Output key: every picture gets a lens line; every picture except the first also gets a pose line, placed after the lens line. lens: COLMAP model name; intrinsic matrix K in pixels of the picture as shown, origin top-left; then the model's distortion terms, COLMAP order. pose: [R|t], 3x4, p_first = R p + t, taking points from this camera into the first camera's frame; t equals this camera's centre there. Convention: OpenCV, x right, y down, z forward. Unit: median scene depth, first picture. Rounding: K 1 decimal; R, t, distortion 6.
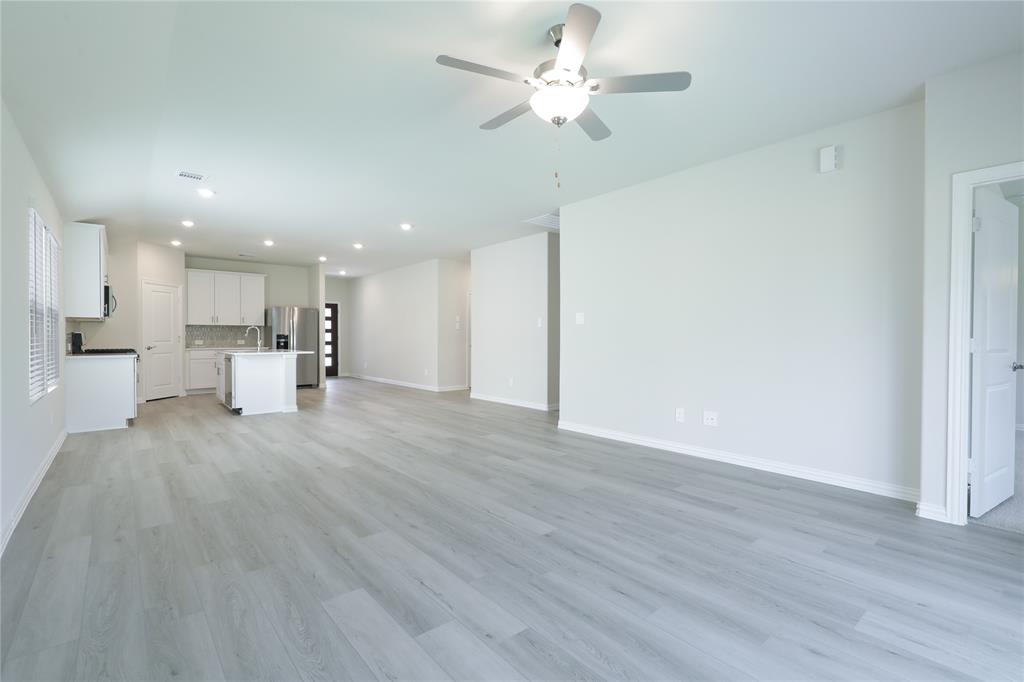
lens RADIAL K [[465.5, 0, 520.4], [0, 465.5, 342.2], [0, 0, 1]] dist [0.000294, -0.000194]
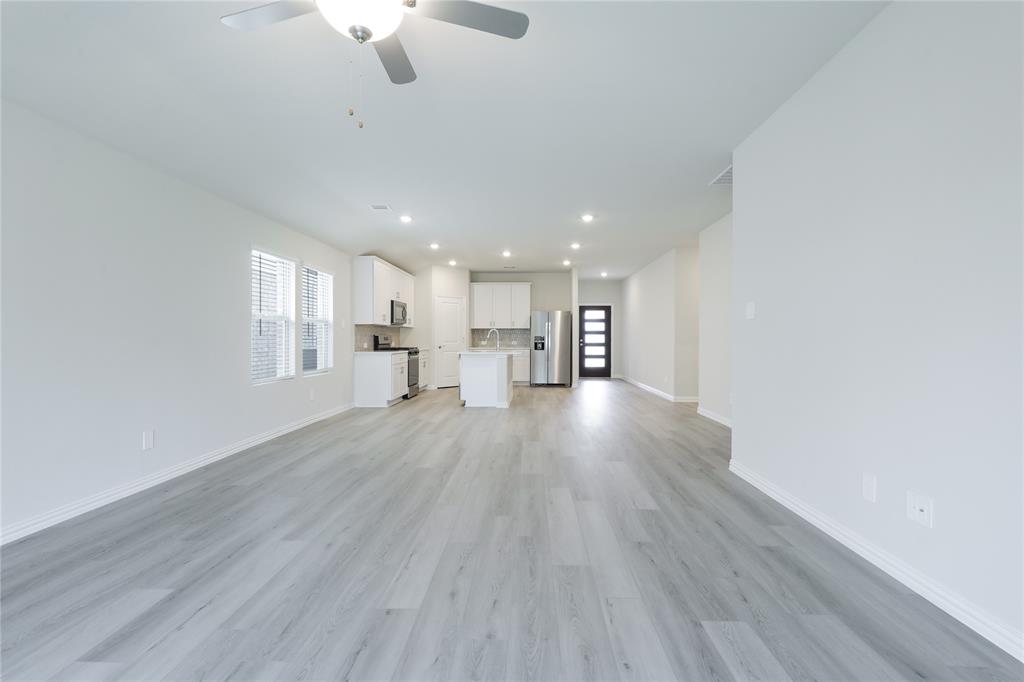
lens RADIAL K [[465.5, 0, 520.4], [0, 465.5, 342.2], [0, 0, 1]] dist [0.000294, -0.000194]
pose [[0.742577, 0.007242, -0.669722, 0.209473], [-0.009694, 0.999953, 0.000064, -0.002430], [0.669691, 0.006445, 0.742612, 0.179654]]
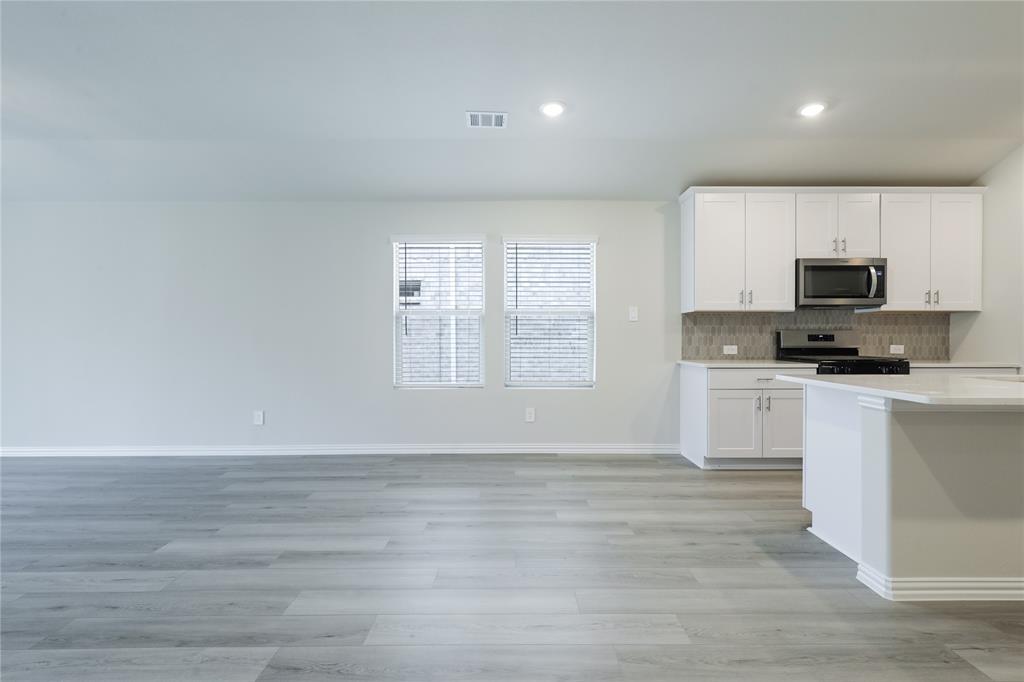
lens RADIAL K [[466.1, 0, 513.3], [0, 466.1, 340.6], [0, 0, 1]] dist [-0.000032, 0.000024]
pose [[-0.649221, 0.008475, -0.760553, -0.093231], [-0.008386, 0.999797, 0.018299, -0.010659], [0.760554, 0.018259, -0.649018, 0.812266]]
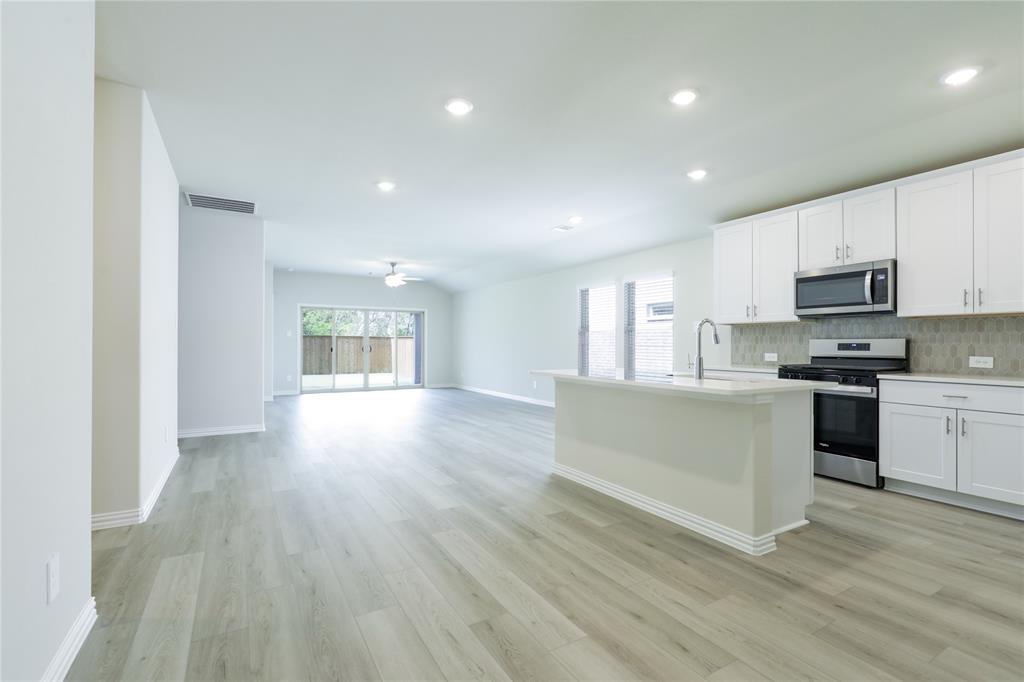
lens RADIAL K [[469.0, 0, 506.7], [0, 469.0, 341.5], [0, 0, 1]] dist [0.001984, 0.000352]
pose [[-0.982823, -0.002156, 0.184539, -0.428402], [-0.001186, 0.999985, 0.005367, -0.014928], [-0.184547, 0.005056, -0.982811, 1.280104]]
